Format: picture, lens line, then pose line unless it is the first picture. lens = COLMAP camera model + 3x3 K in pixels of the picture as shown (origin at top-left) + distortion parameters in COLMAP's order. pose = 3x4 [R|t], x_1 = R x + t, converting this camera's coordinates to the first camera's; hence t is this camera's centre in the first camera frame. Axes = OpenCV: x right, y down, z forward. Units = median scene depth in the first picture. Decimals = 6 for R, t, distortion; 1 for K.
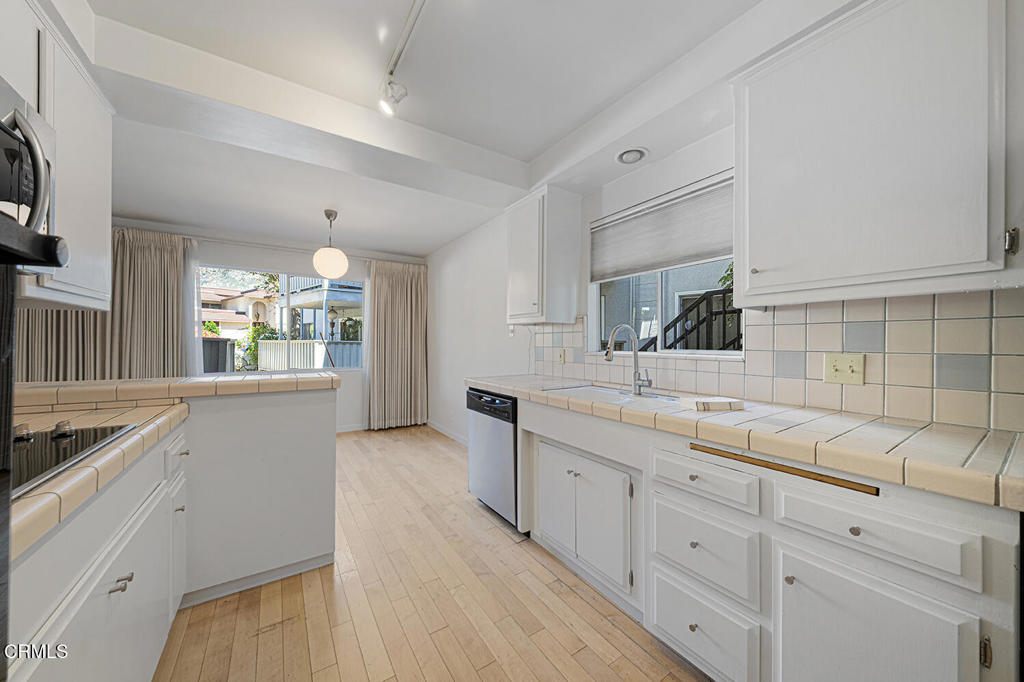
lens RADIAL K [[353.7, 0, 513.2], [0, 353.7, 341.6], [0, 0, 1]] dist [-0.003344, -0.000320]
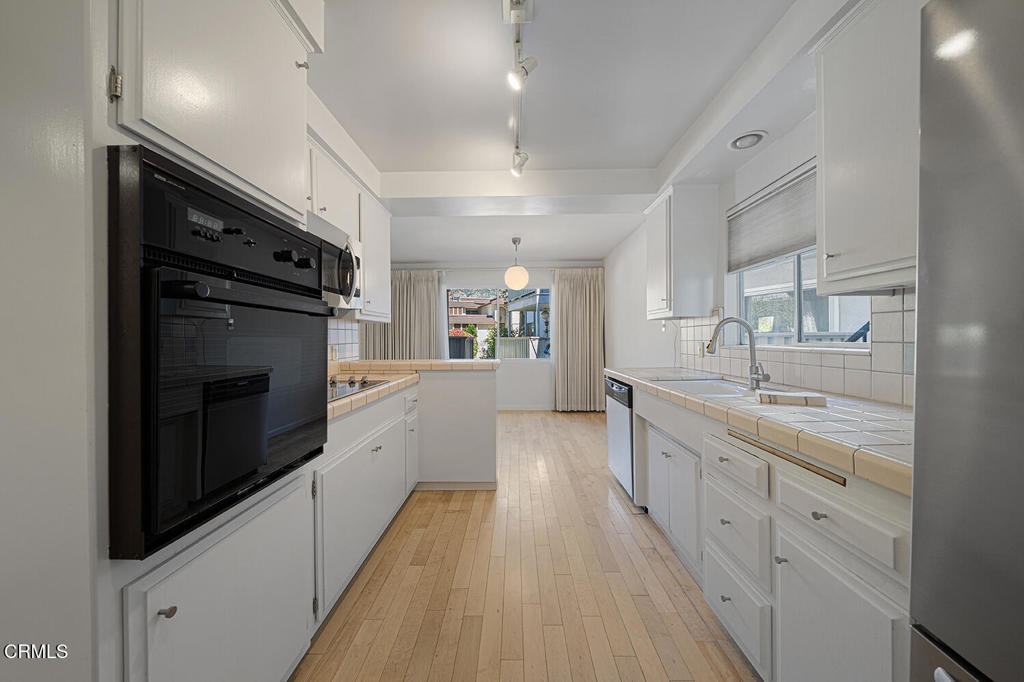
lens RADIAL K [[353.7, 0, 522.5], [0, 353.7, 336.1], [0, 0, 1]] dist [-0.003344, -0.000320]
pose [[0.836365, -0.015069, -0.547966, 0.337514], [0.013989, 0.999883, -0.006144, 0.003013], [0.547994, -0.002526, 0.836478, -0.135834]]
